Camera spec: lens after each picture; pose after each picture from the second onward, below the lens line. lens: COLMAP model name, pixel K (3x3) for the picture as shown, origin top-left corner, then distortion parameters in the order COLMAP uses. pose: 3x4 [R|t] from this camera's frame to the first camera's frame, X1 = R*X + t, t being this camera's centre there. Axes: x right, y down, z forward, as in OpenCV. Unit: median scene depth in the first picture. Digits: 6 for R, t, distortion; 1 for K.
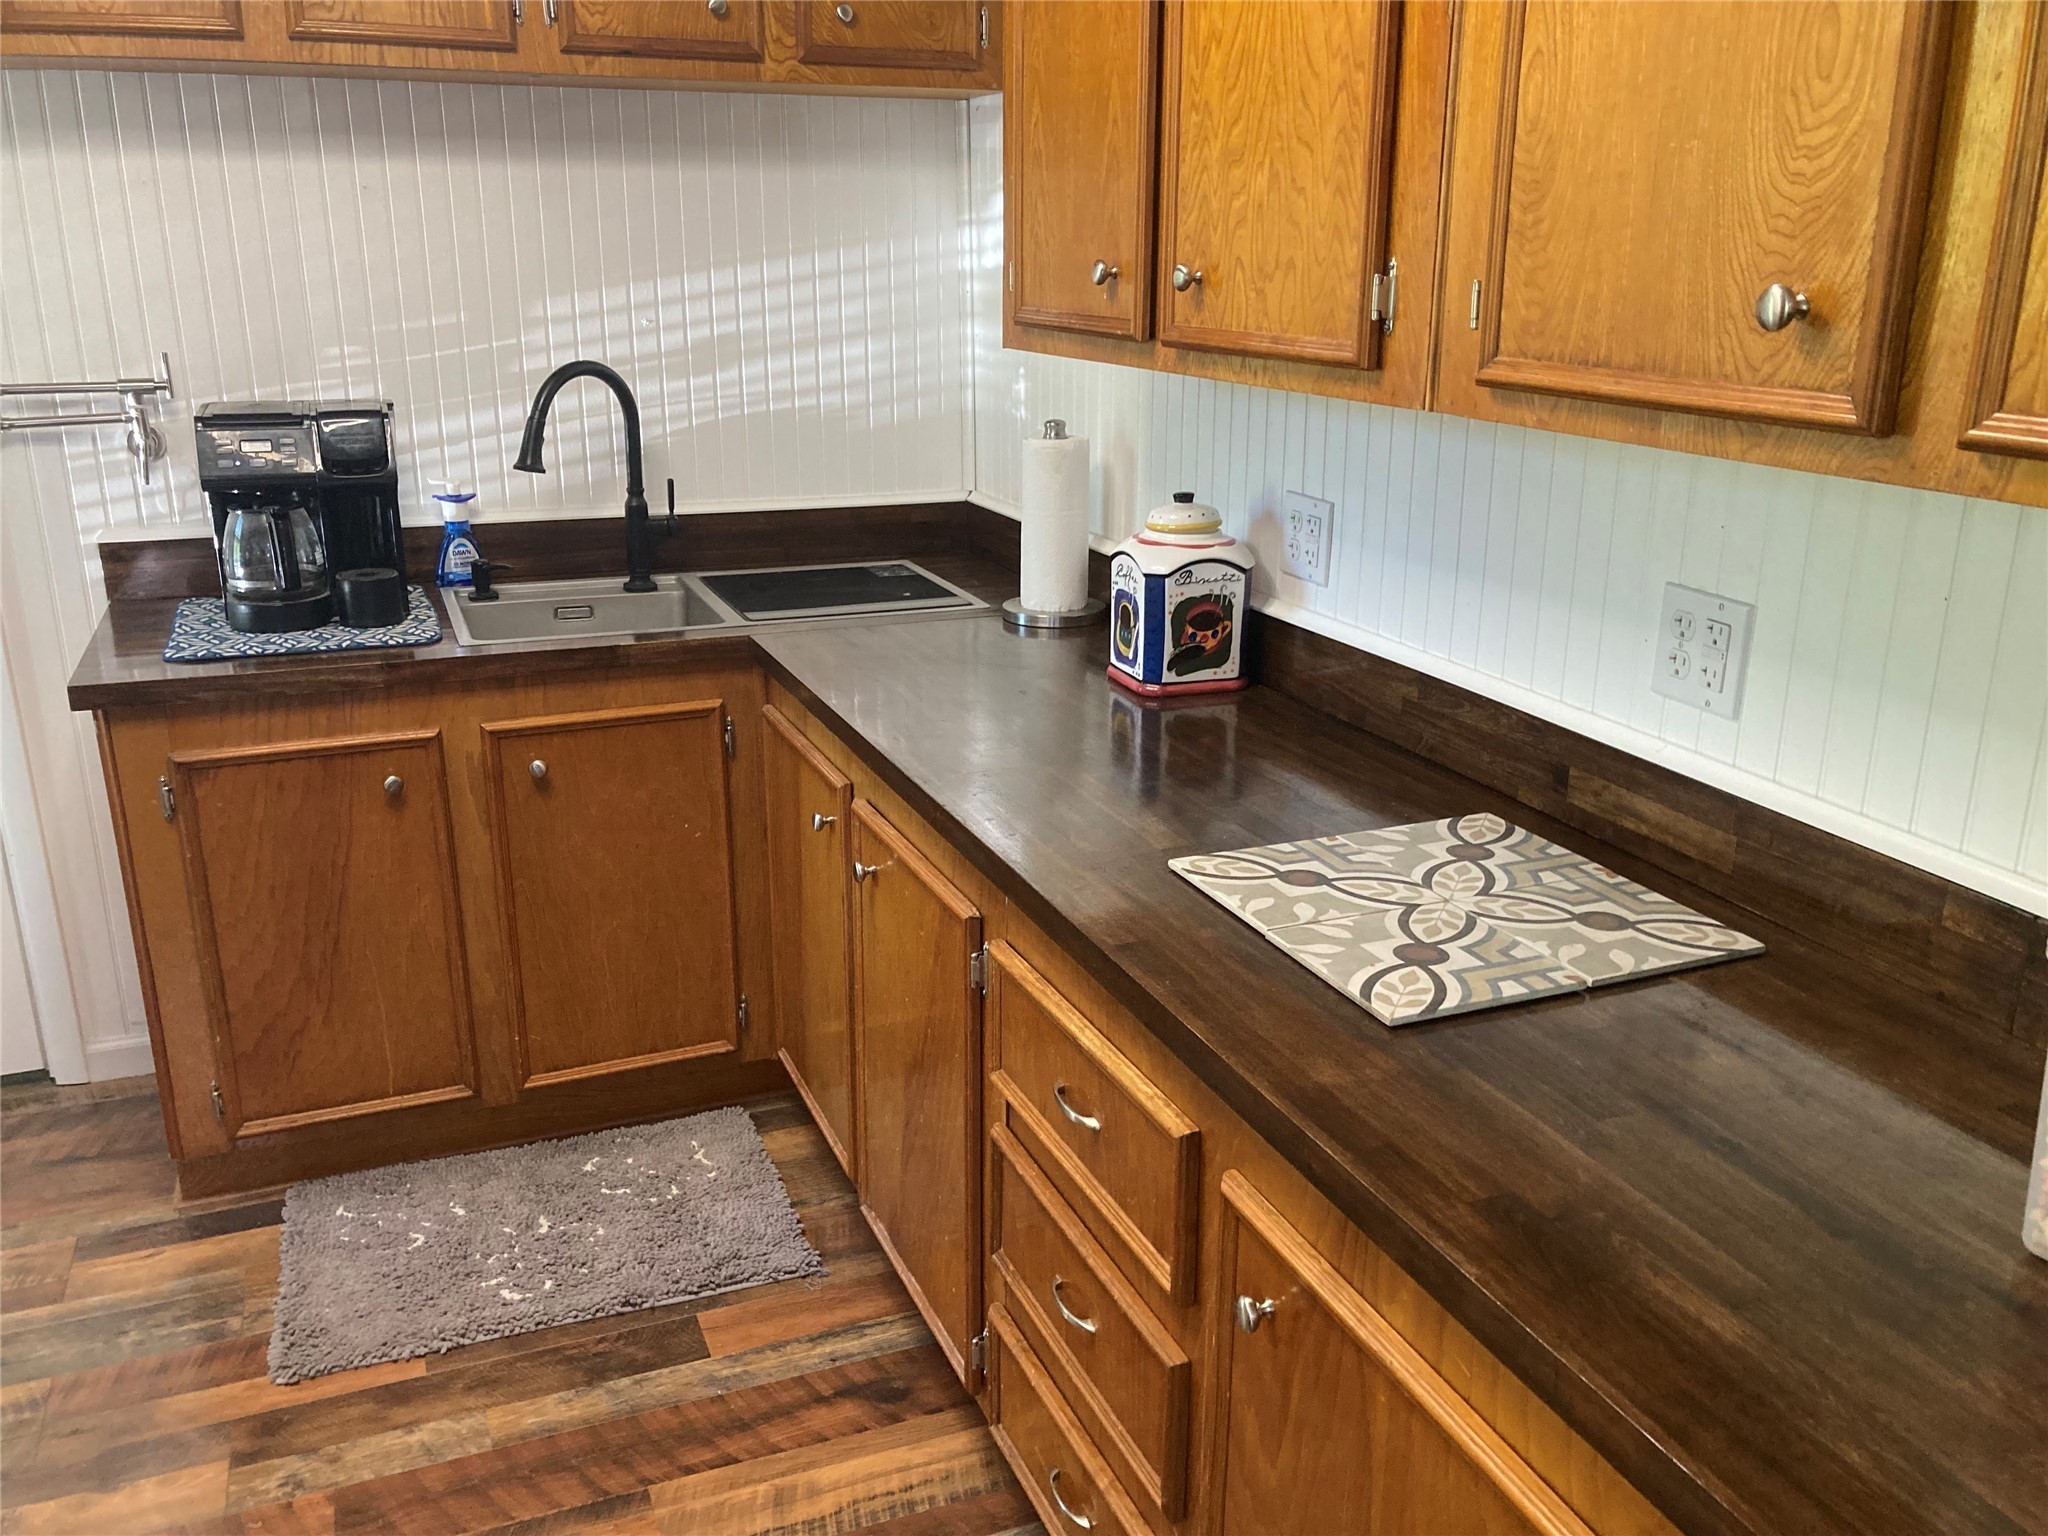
lens RADIAL K [[1682.7, 0, 1017.9], [0, 1682.7, 785.5], [0, 0, 1]] dist [-0.035666, 0.072377]
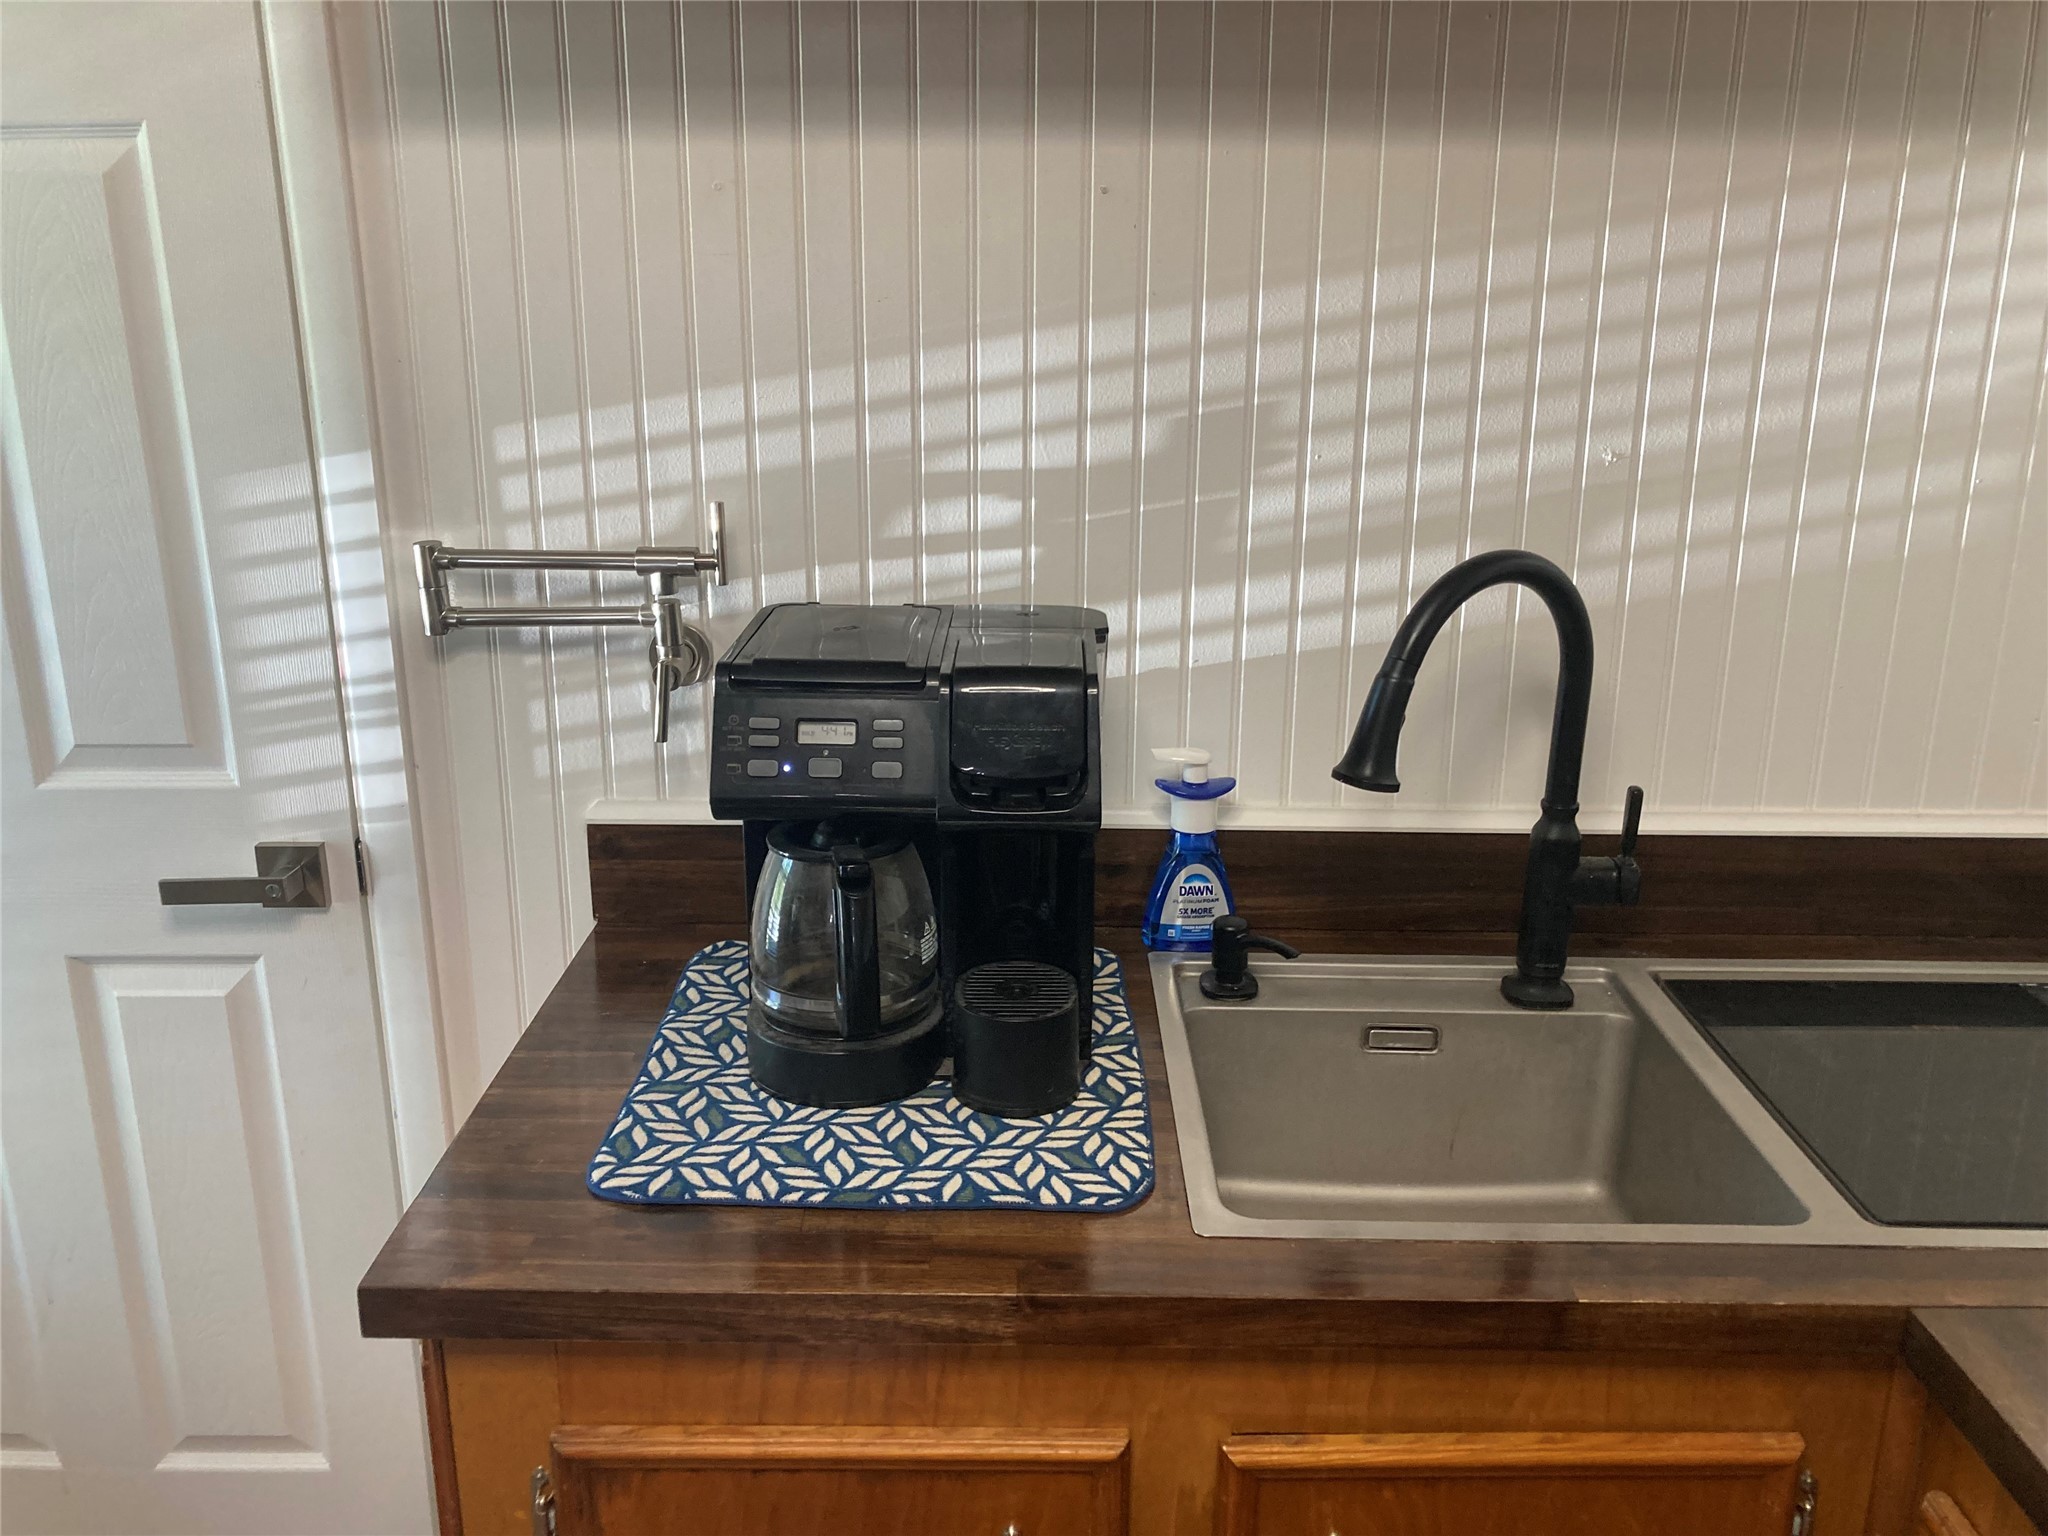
lens RADIAL K [[1696.5, 0, 1015.2], [0, 1696.5, 766.9], [0, 0, 1]] dist [0.077232, -0.113467]
pose [[0.923855, 0.105844, -0.367818, -0.219098], [-0.116353, 0.993187, -0.006442, -0.188597], [0.364630, 0.048748, 0.929876, 0.551202]]
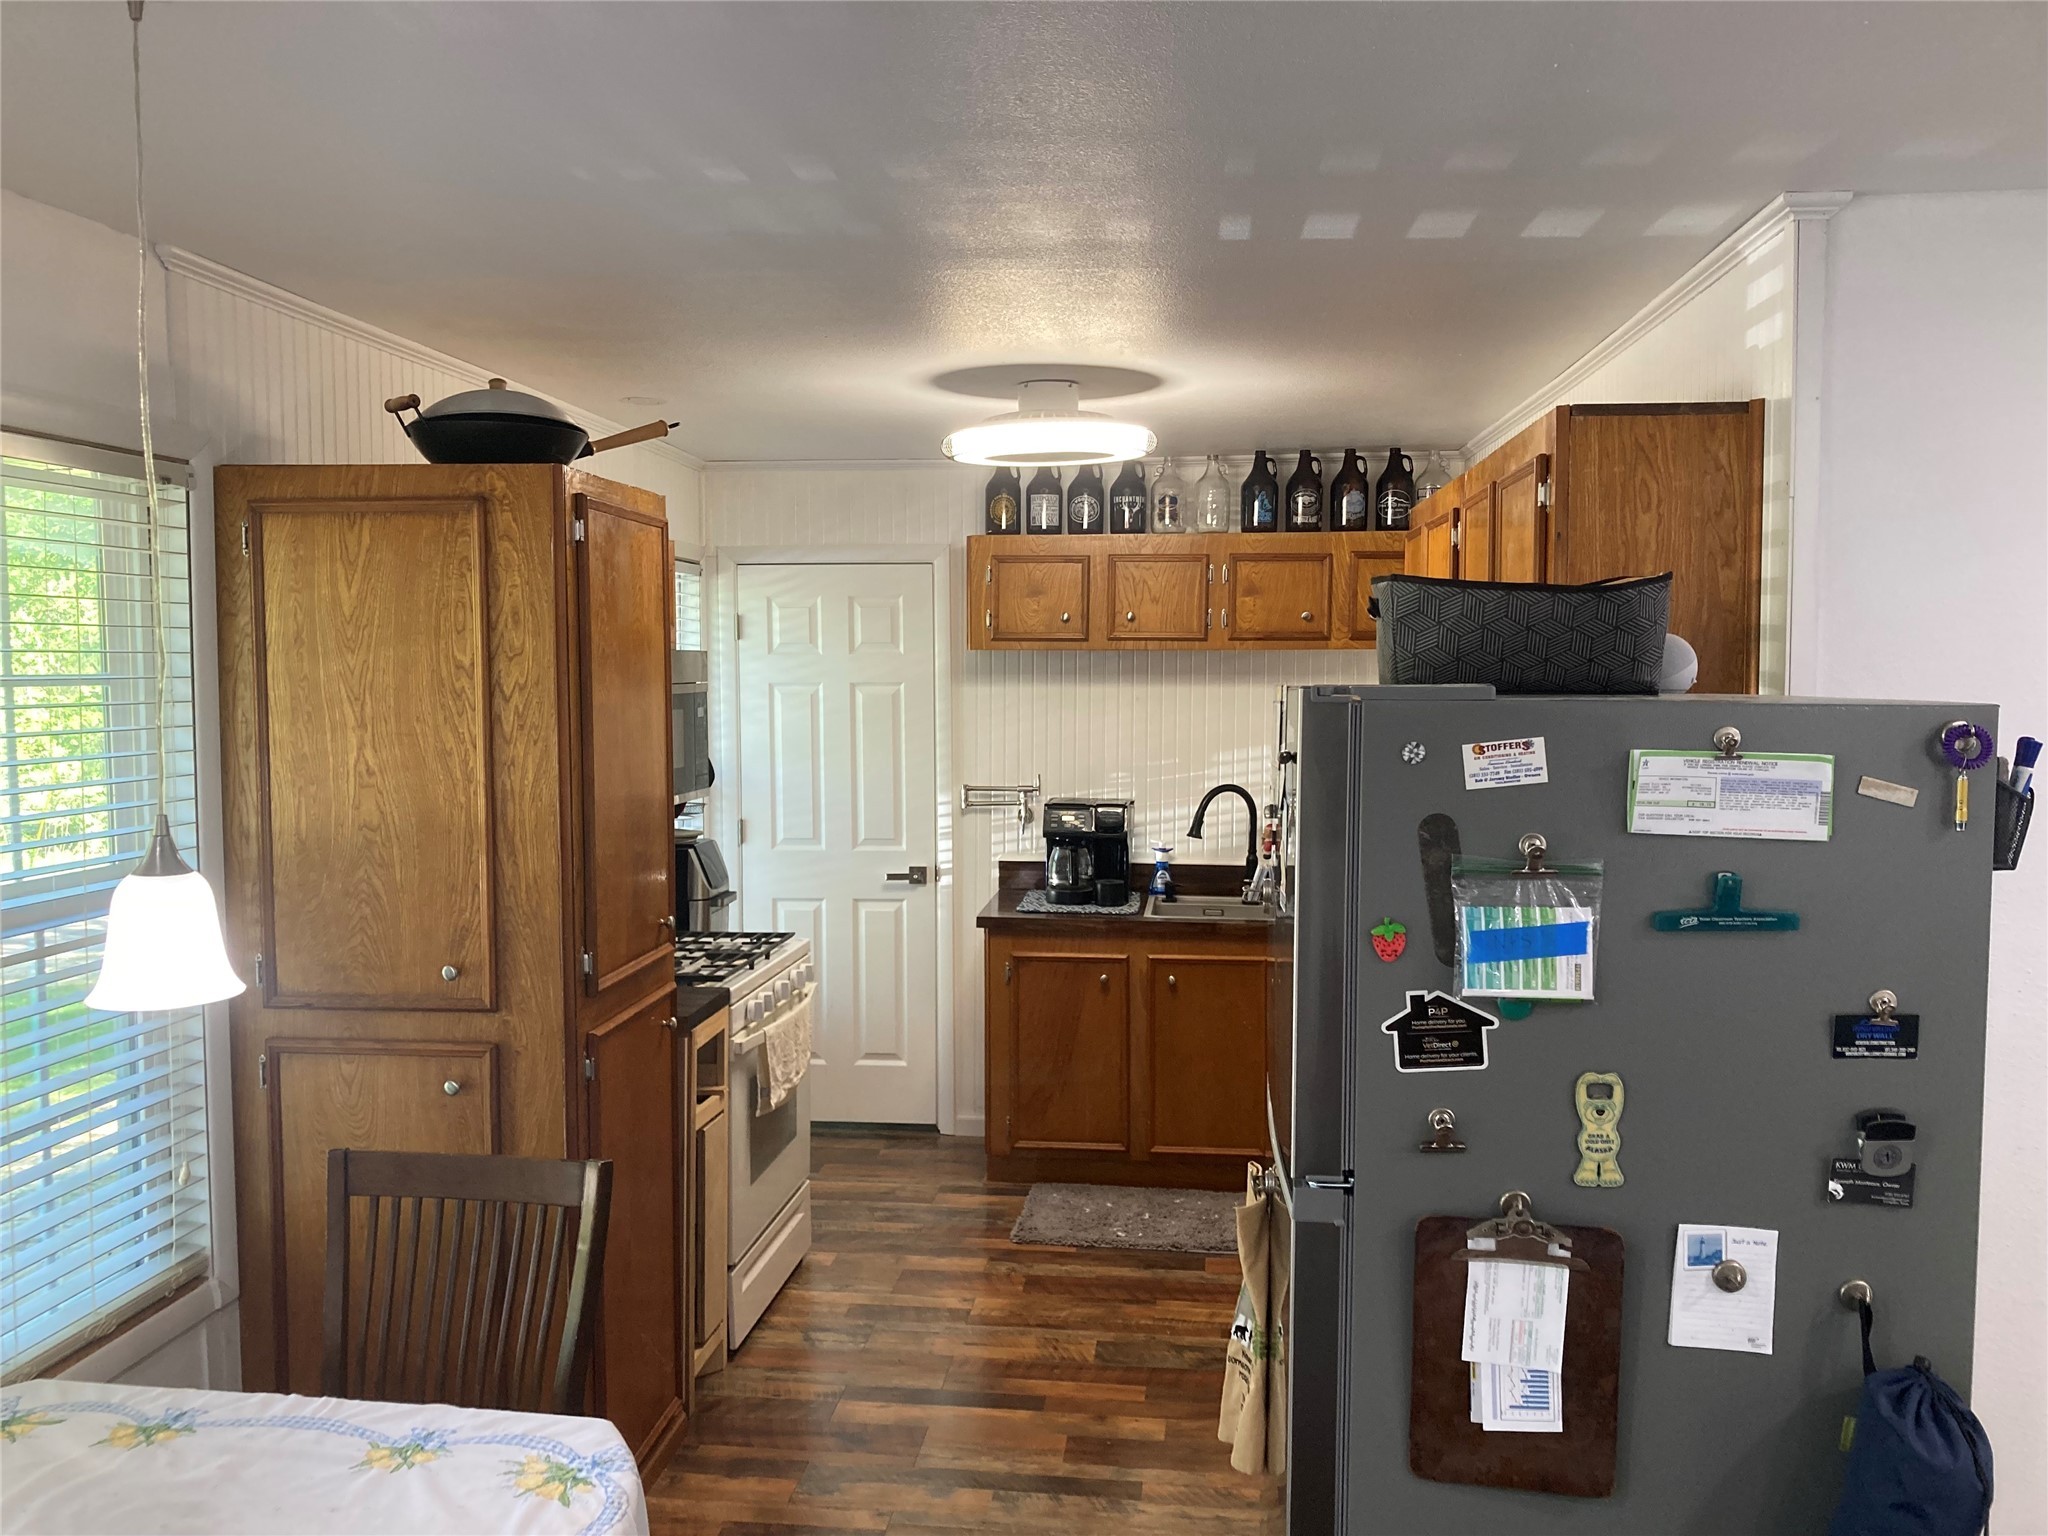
lens RADIAL K [[1682.6, 0, 1012.3], [0, 1682.6, 750.9], [0, 0, 1]] dist [0.035180, -0.005028]
pose [[0.877826, 0.026003, -0.478273, 0.497687], [-0.146111, 0.965470, -0.215683, 0.184782], [0.456150, 0.259213, 0.851314, -0.868551]]
